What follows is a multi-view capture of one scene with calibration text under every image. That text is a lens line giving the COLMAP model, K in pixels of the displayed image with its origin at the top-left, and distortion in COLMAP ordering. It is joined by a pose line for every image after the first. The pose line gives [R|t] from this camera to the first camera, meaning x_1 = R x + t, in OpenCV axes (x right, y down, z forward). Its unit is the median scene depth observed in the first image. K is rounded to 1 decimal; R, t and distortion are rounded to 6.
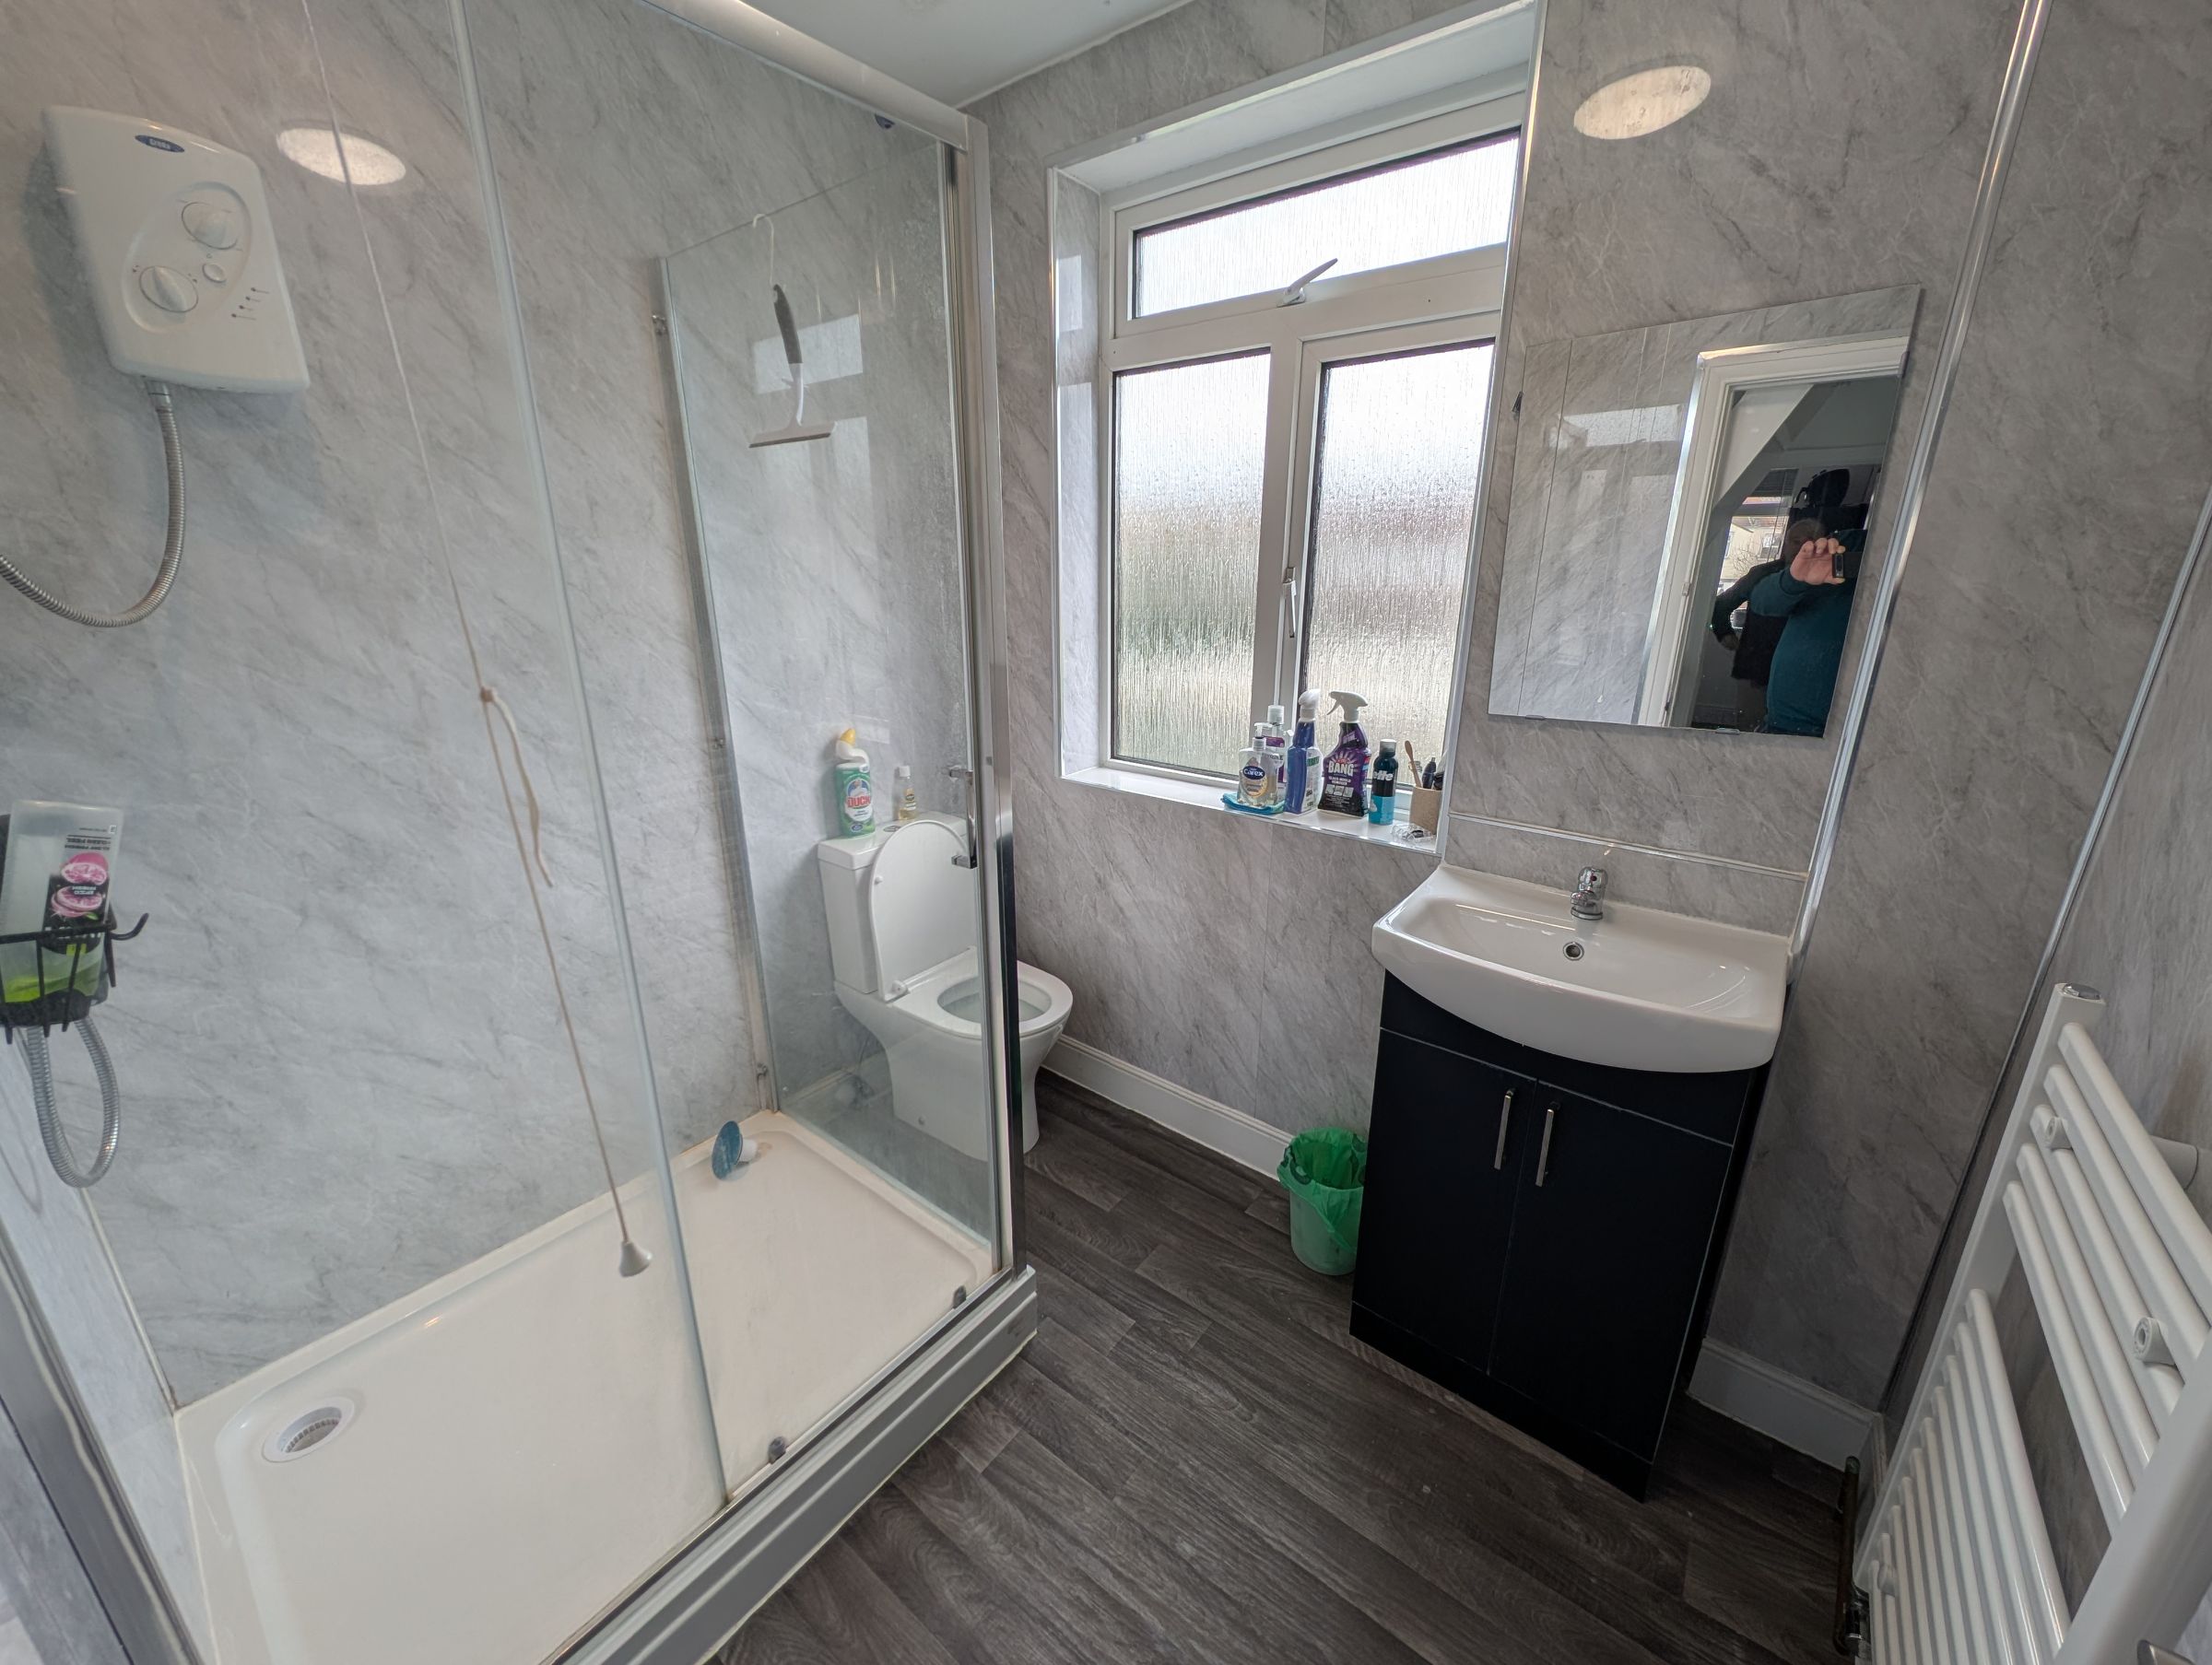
lens RADIAL K [[852.3, 0, 1114.3], [0, 852.3, 833.8], [0, 0, 1]] dist [-0.003791, -0.000502]
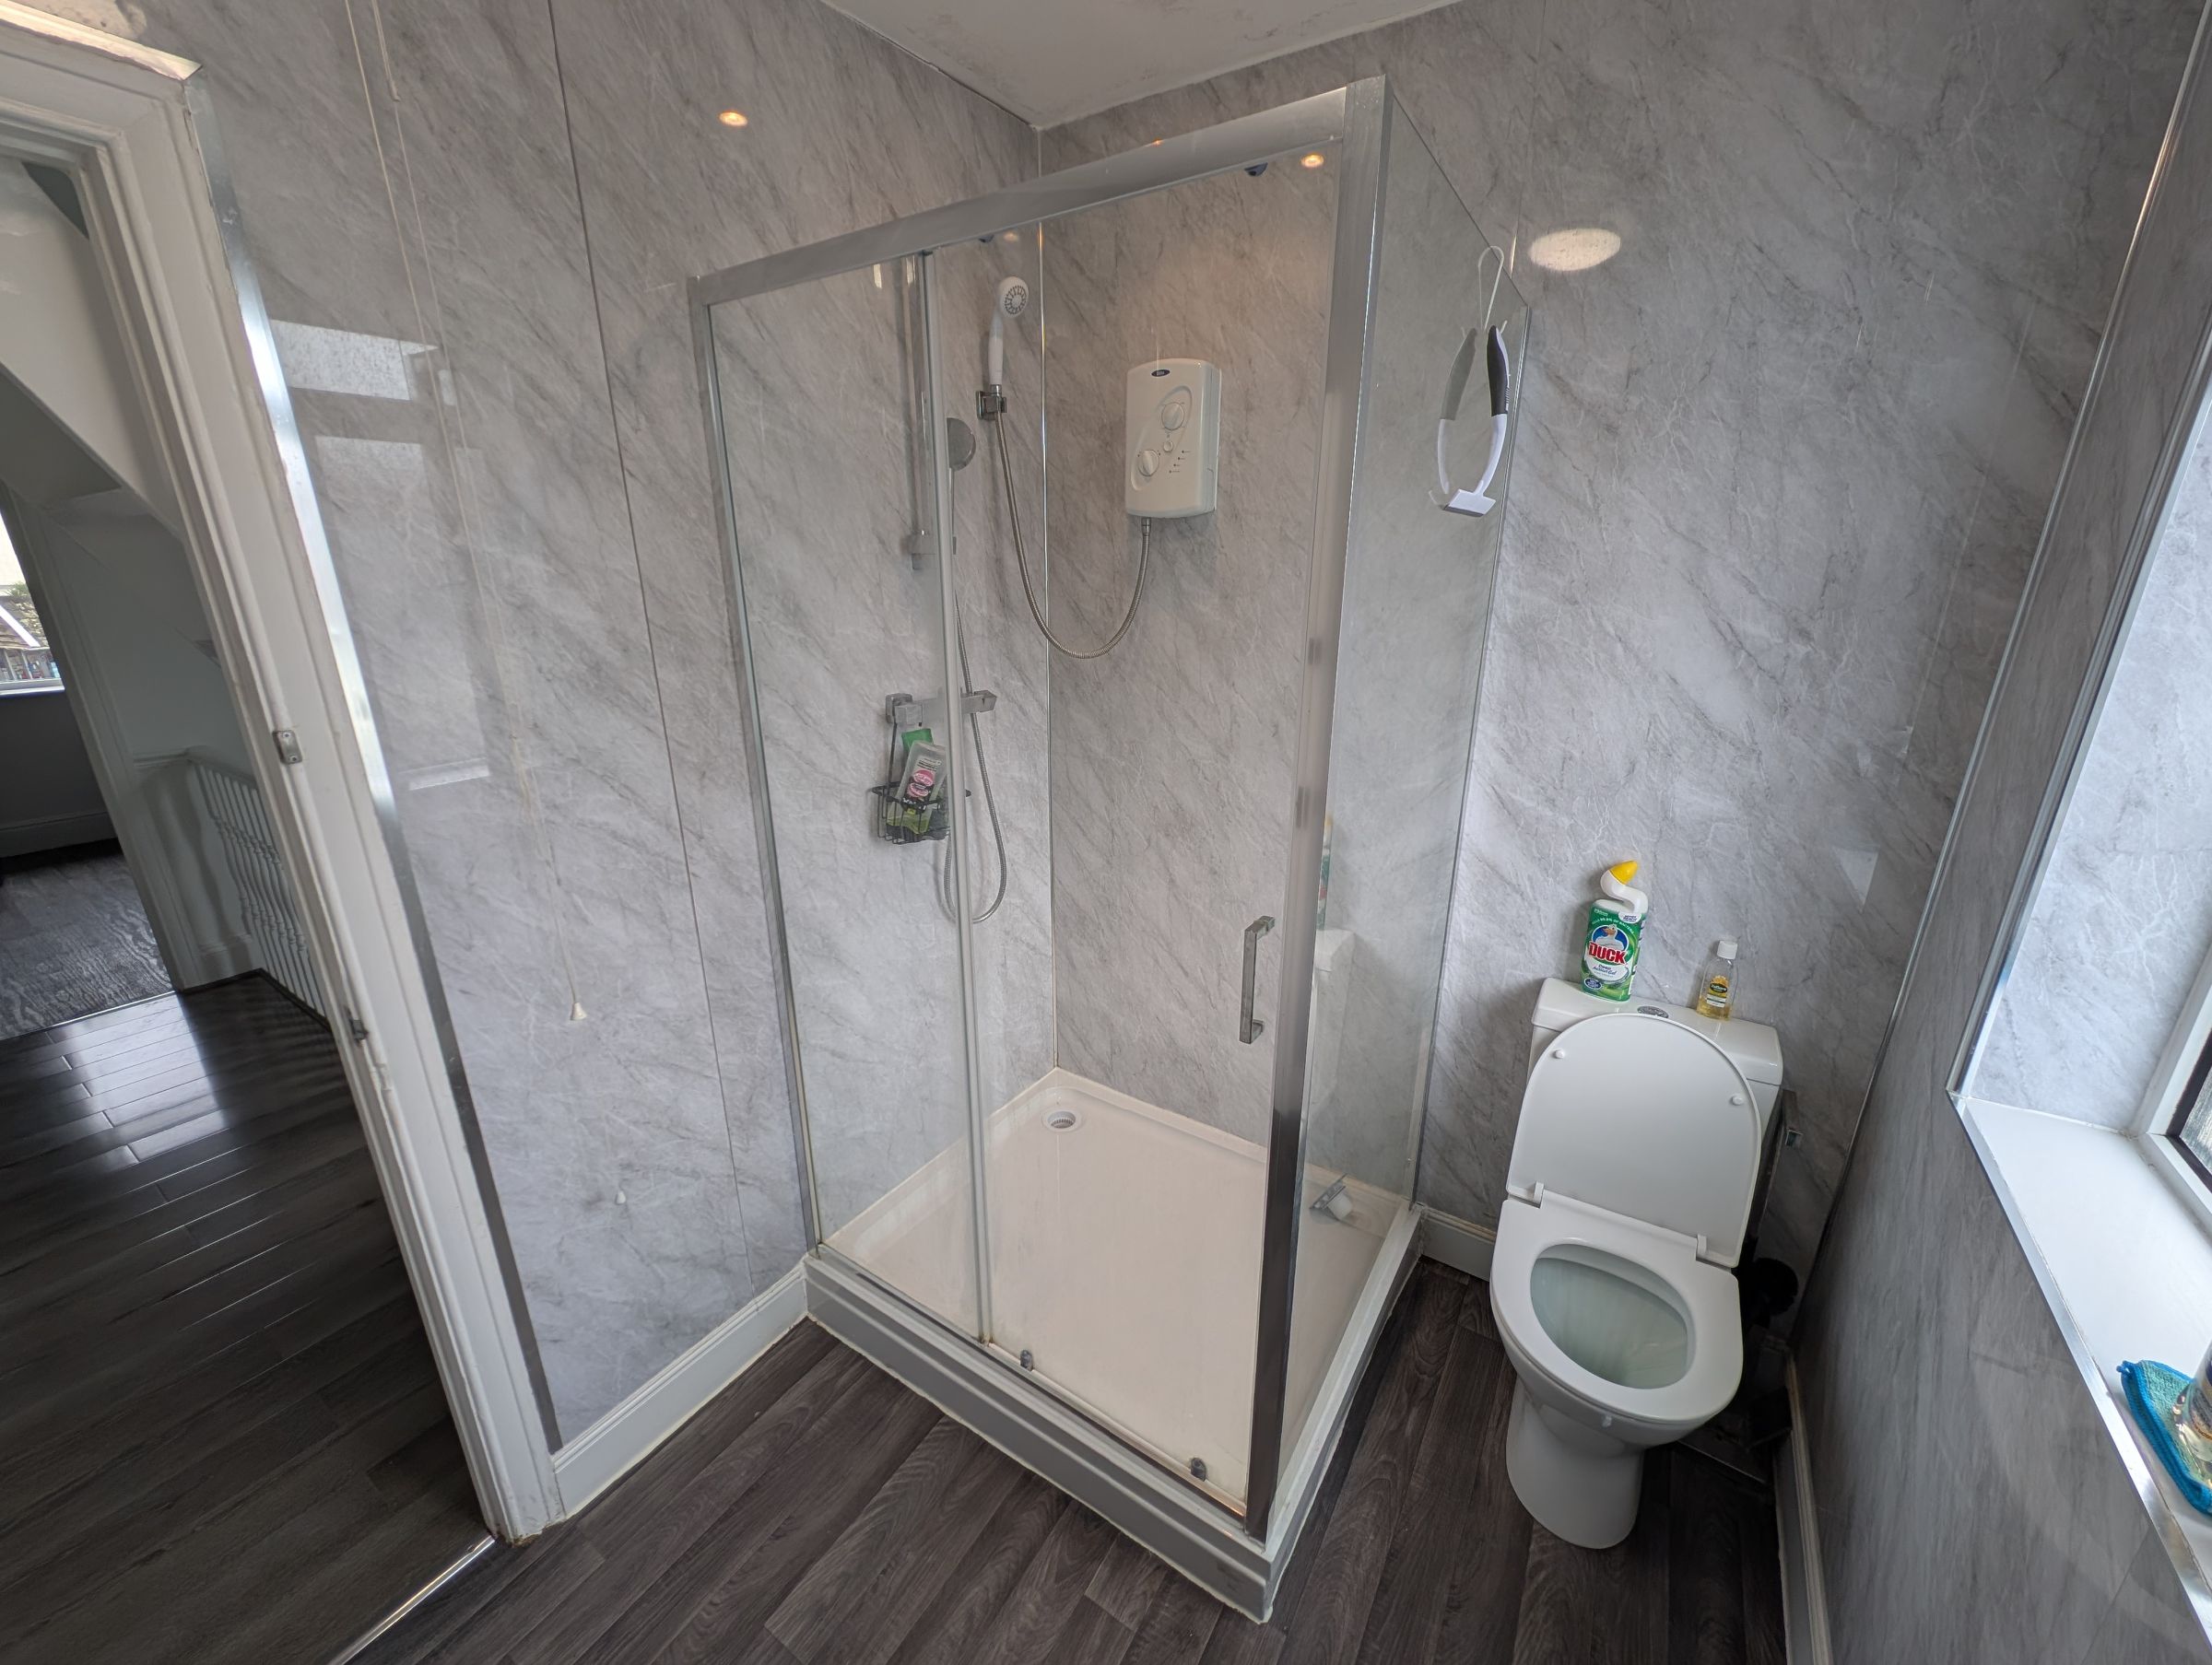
lens RADIAL K [[852.3, 0, 1113.6], [0, 852.3, 826.9], [0, 0, 1]] dist [-0.003791, -0.000502]
pose [[0.094127, 0.295536, -0.950683, 0.459321], [-0.293731, 0.920658, 0.257120, -0.279946], [0.951242, 0.255044, 0.173467, 0.583917]]
